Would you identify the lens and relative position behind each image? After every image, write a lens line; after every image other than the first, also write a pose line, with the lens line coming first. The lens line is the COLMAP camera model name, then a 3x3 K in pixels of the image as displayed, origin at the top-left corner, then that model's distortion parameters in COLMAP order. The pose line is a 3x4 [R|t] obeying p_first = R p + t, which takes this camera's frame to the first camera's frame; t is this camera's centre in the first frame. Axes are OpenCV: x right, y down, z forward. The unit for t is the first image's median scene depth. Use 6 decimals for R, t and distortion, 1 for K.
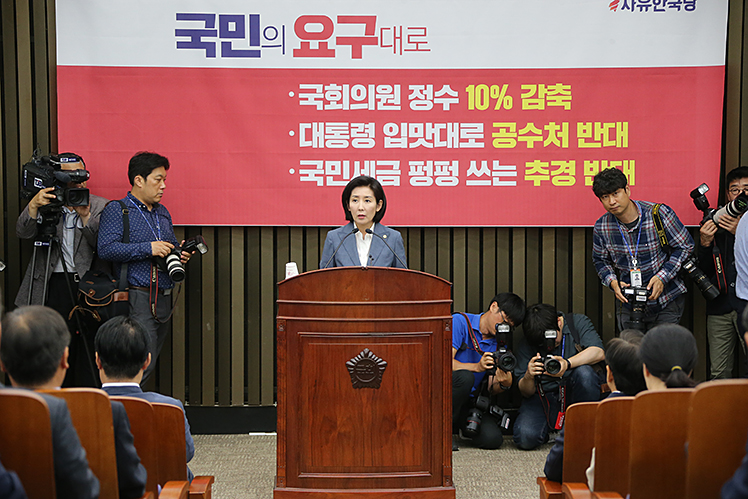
lens RADIAL K [[2694.9, 0, 396.8], [0, 2694.9, 279.1], [0, 0, 1]] dist [1.165097, 0.000000]
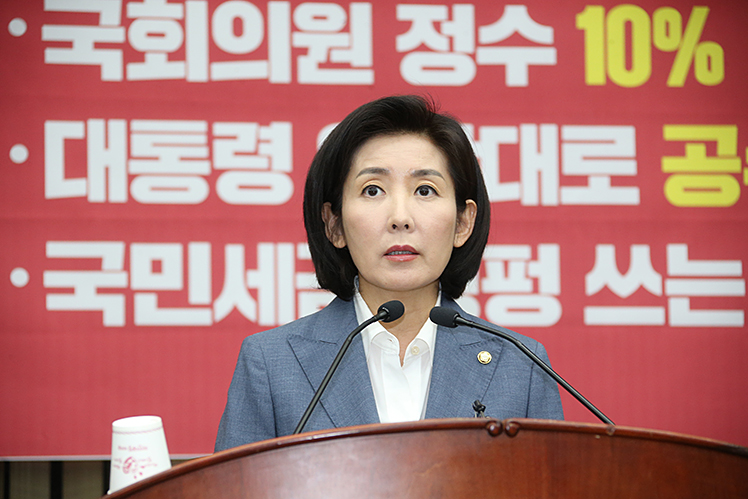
lens RADIAL K [[3125.7, 0, 373.1], [0, 3125.7, 250.9], [0, 0, 1]] dist [0.782934, 0.000000]
pose [[0.991458, -0.001494, 0.130419, -0.045561], [0.026732, 0.981035, -0.191979, 0.025623], [-0.127659, 0.193825, 0.972695, 0.652981]]
